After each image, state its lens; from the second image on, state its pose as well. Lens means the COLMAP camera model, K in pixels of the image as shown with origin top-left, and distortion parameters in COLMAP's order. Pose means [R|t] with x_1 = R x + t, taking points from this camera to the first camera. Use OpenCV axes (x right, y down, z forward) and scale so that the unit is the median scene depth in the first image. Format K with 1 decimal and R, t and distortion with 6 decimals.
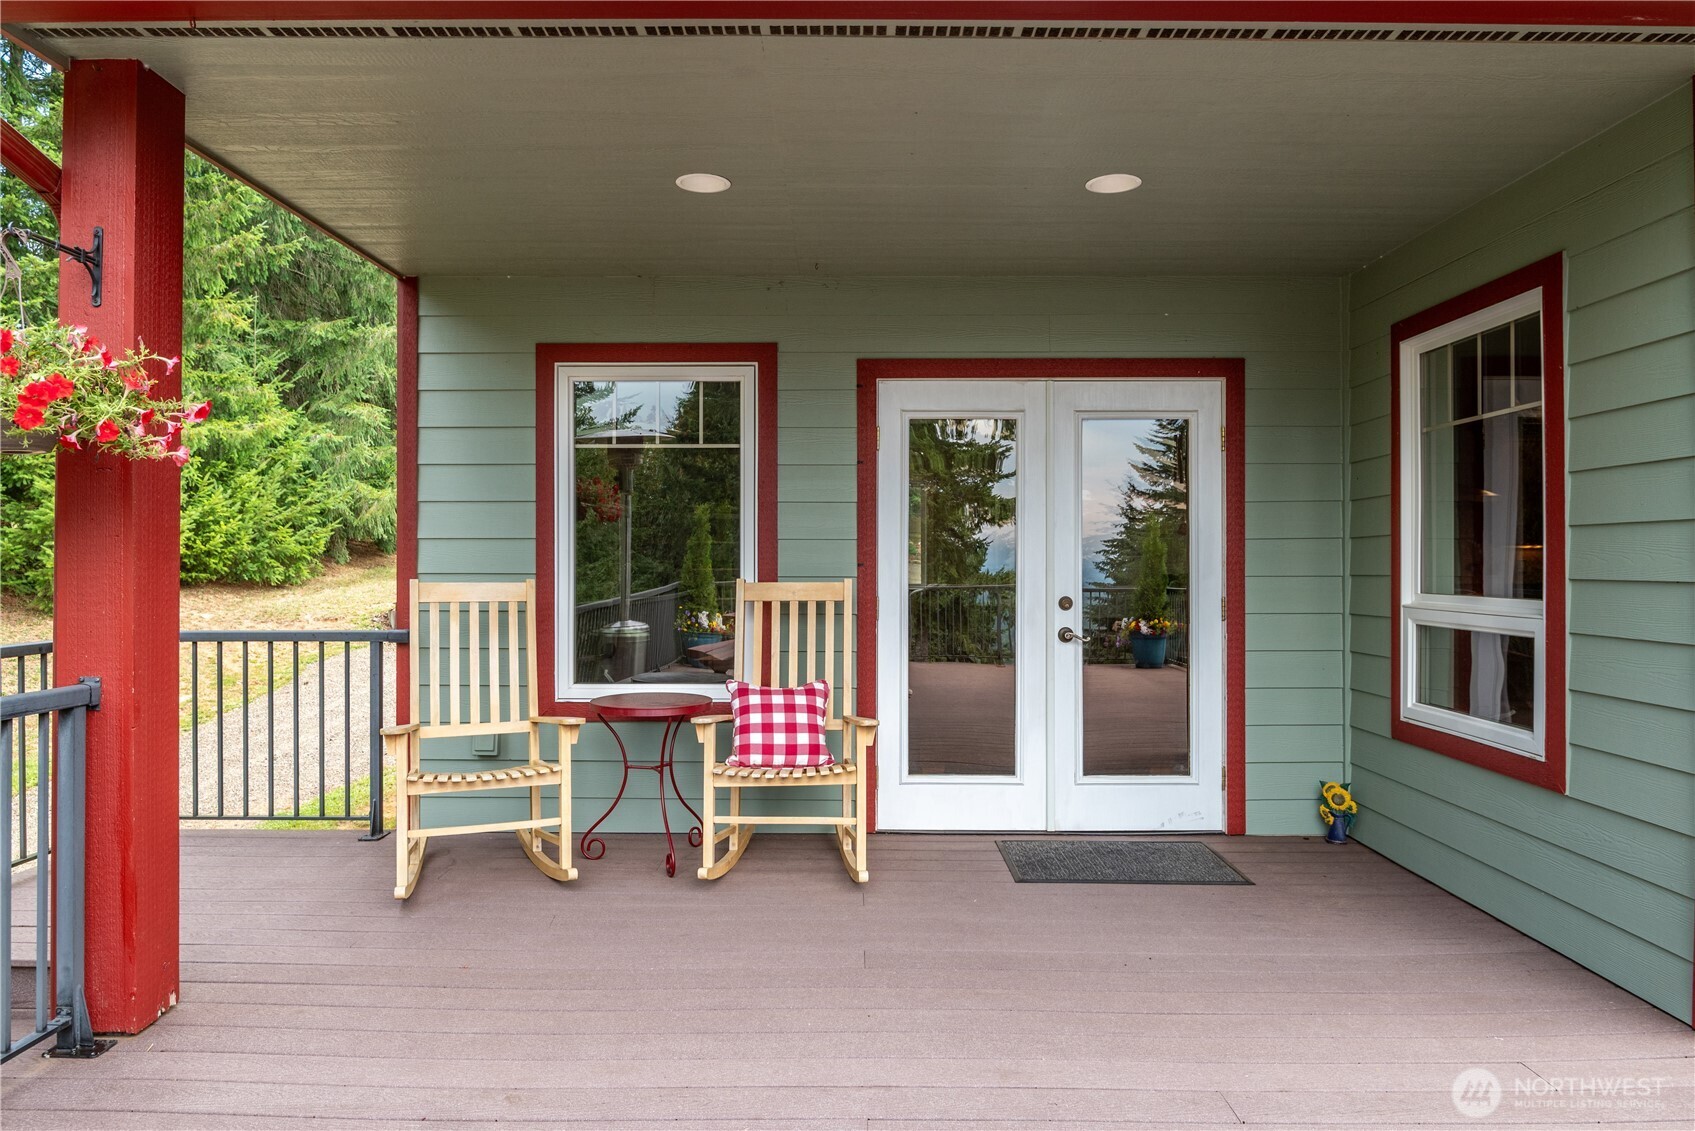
lens RADIAL K [[1083.5, 0, 842.2], [0, 1083.5, 563.0], [0, 0, 1]] dist [-0.006705, 0.000086]
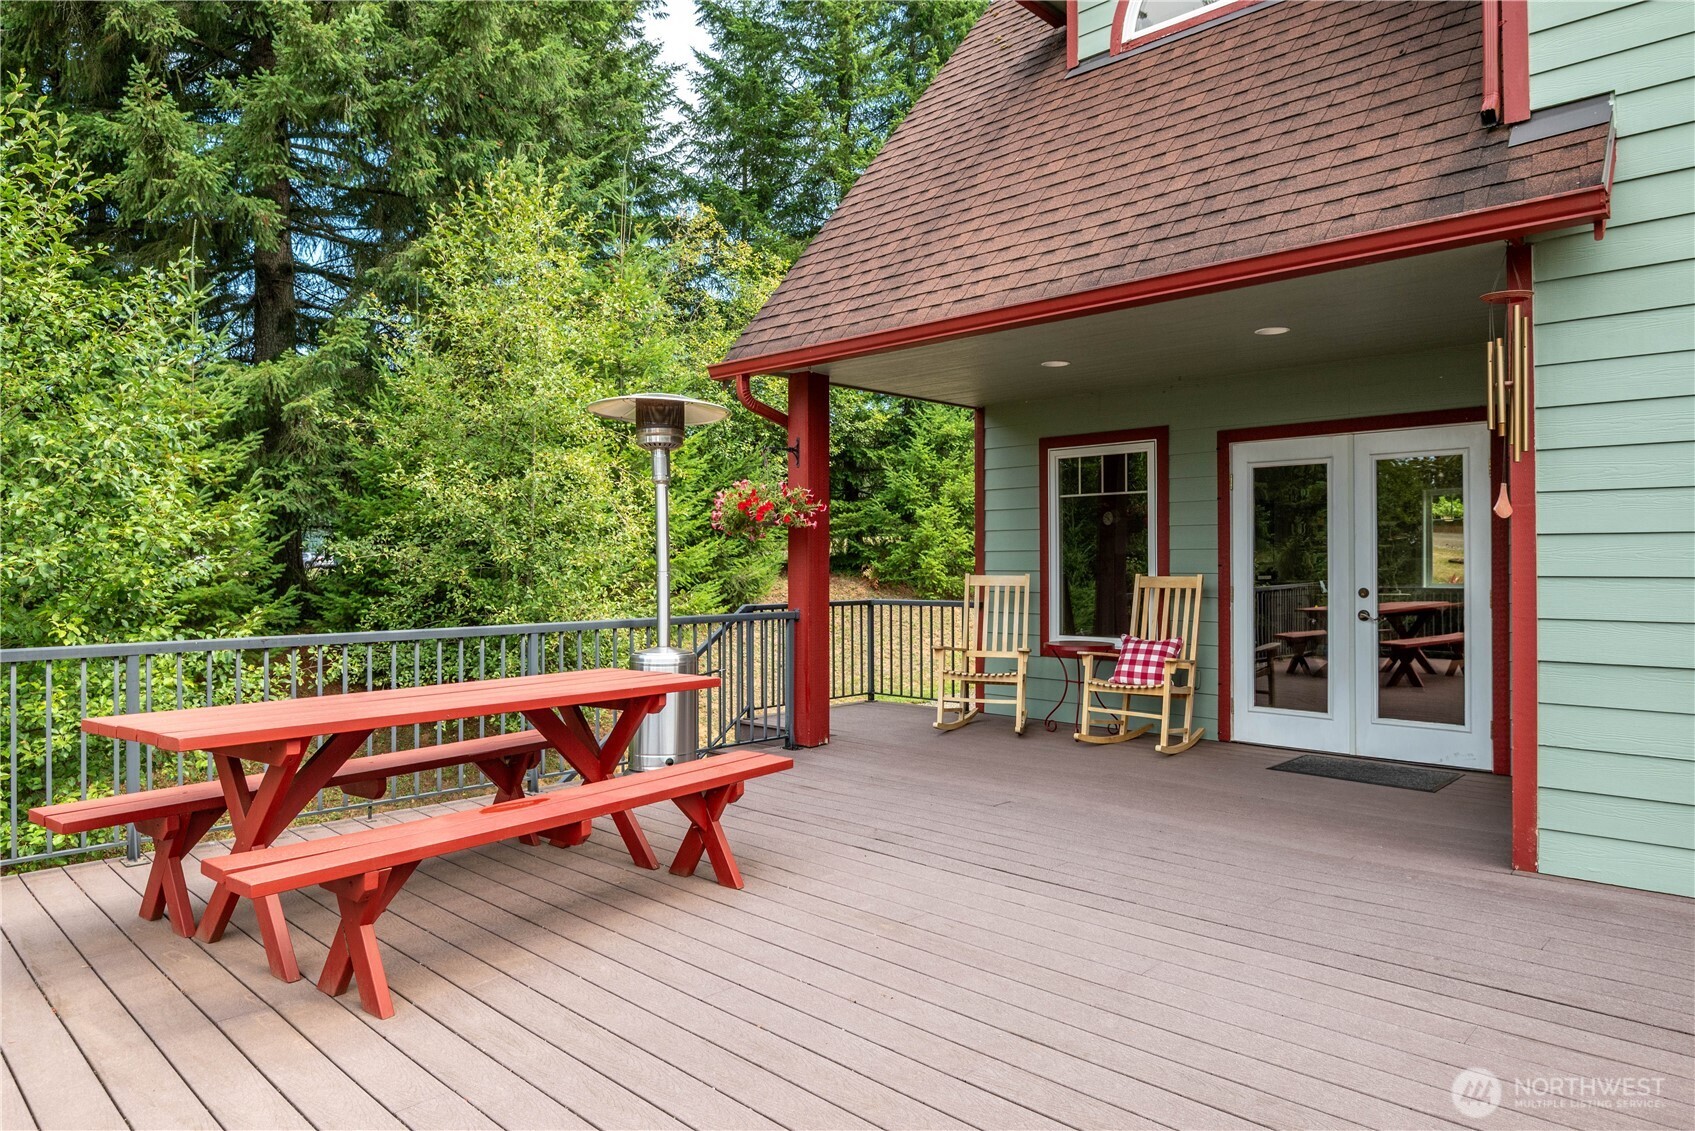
lens RADIAL K [[1083.5, 0, 846.7], [0, 1083.5, 564.2], [0, 0, 1]] dist [-0.006705, 0.000086]
pose [[0.724884, -0.002647, -0.688866, 0.715970], [0.002704, 0.999996, -0.000997, 0.000246], [0.688866, -0.001140, 0.724888, -0.490582]]
